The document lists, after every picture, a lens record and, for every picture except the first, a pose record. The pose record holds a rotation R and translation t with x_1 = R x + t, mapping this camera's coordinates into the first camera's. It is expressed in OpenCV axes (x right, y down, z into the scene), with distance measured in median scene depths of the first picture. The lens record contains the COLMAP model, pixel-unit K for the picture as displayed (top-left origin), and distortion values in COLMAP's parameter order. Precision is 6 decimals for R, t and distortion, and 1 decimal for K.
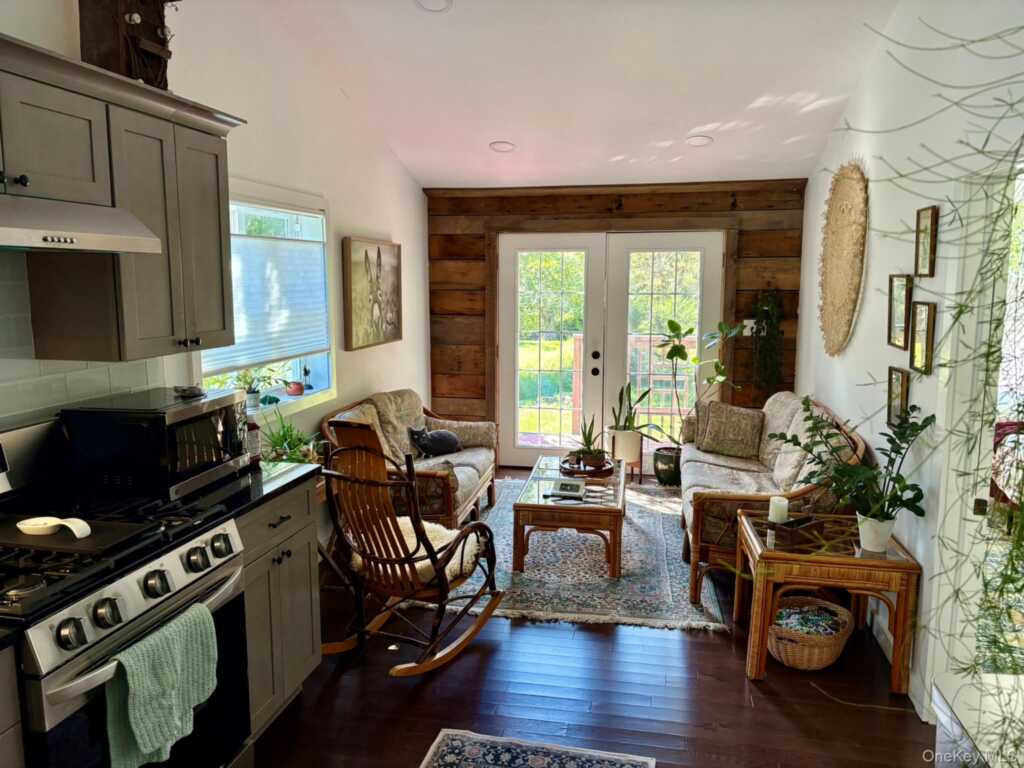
lens RADIAL K [[769.4, 0, 509.4], [0, 769.4, 389.0], [0, 0, 1]] dist [0.034670, -0.013067]
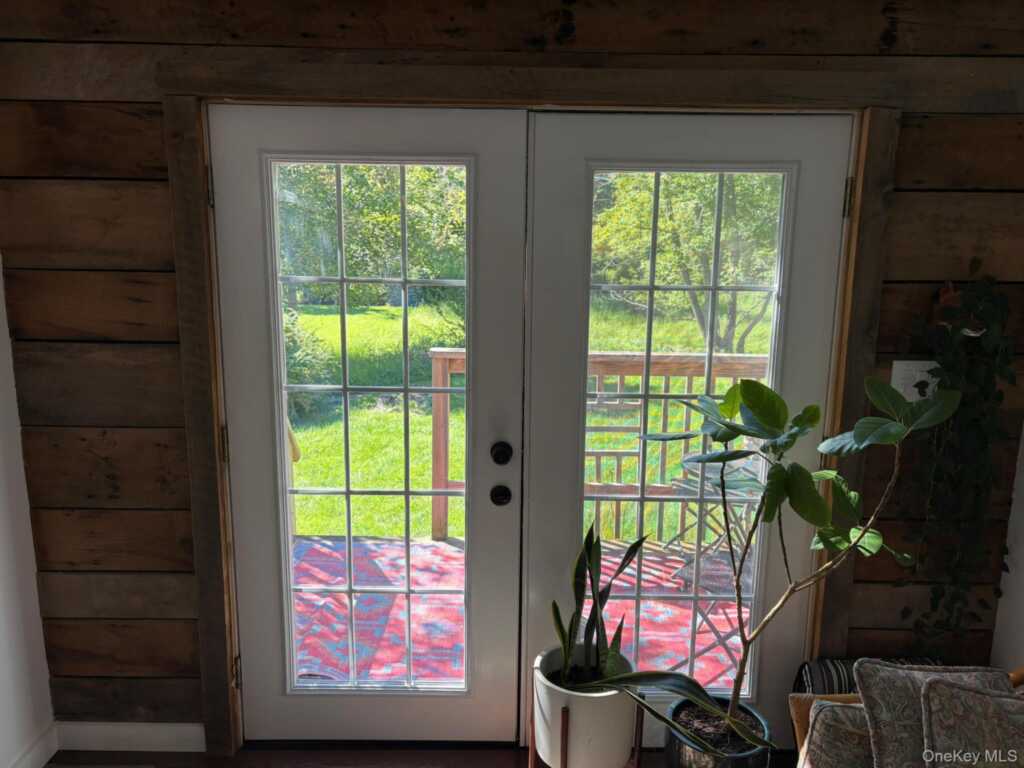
lens RADIAL K [[769.4, 0, 522.7], [0, 769.4, 380.8], [0, 0, 1]] dist [0.034670, -0.013067]
pose [[0.975083, -0.029443, 0.219880, 0.043286], [0.016846, 0.998119, 0.058949, -0.101664], [-0.221202, -0.053777, 0.973744, 0.654197]]
